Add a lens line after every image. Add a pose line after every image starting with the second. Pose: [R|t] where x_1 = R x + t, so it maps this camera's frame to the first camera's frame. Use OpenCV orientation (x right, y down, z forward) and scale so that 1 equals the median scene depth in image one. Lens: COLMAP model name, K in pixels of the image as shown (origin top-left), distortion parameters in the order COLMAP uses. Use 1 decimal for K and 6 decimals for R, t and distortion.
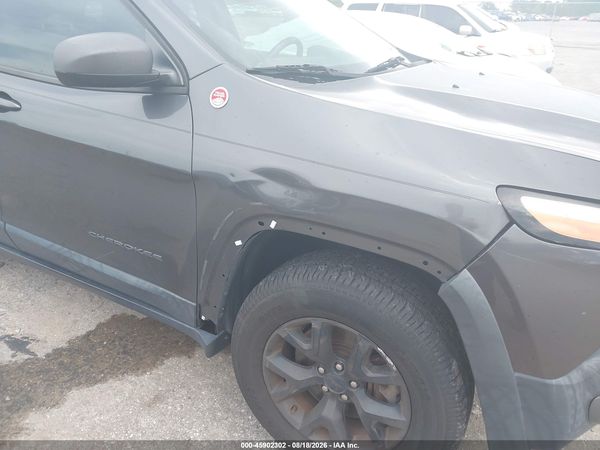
lens RADIAL K [[483.8, 0, 296.6], [0, 483.8, 240.9], [0, 0, 1]] dist [-0.010791, -0.009200]
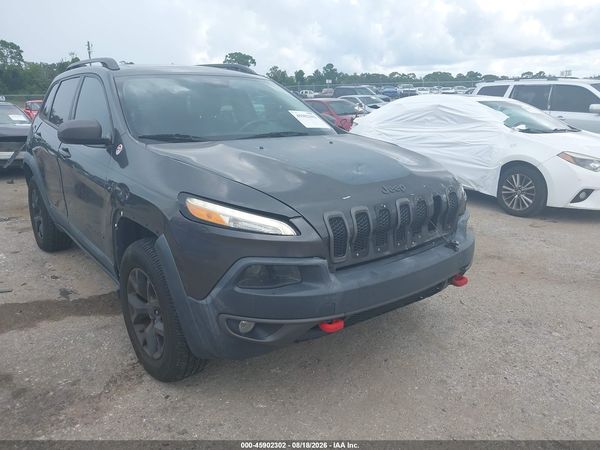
lens RADIAL K [[470.0, 0, 292.0], [0, 470.0, 225.7], [0, 0, 1]] dist [0.002030, 0.002318]
pose [[0.921576, 0.071868, -0.381488, 1.153220], [-0.137694, 0.979334, -0.148138, 0.176862], [0.362958, 0.189049, 0.912426, -0.395723]]
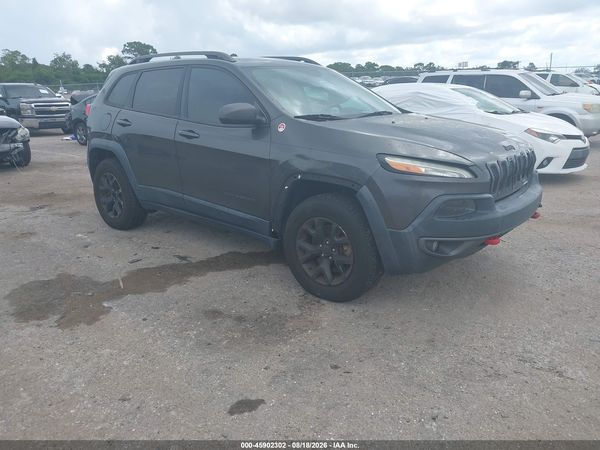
lens RADIAL K [[463.0, 0, 300.0], [0, 463.0, 225.0], [0, 0, 1]] dist [0.013208, -0.009537]
pose [[0.978430, 0.022706, -0.205326, 0.396708], [-0.053252, 0.988072, -0.144493, 0.491485], [0.199596, 0.152311, 0.967968, -1.098242]]
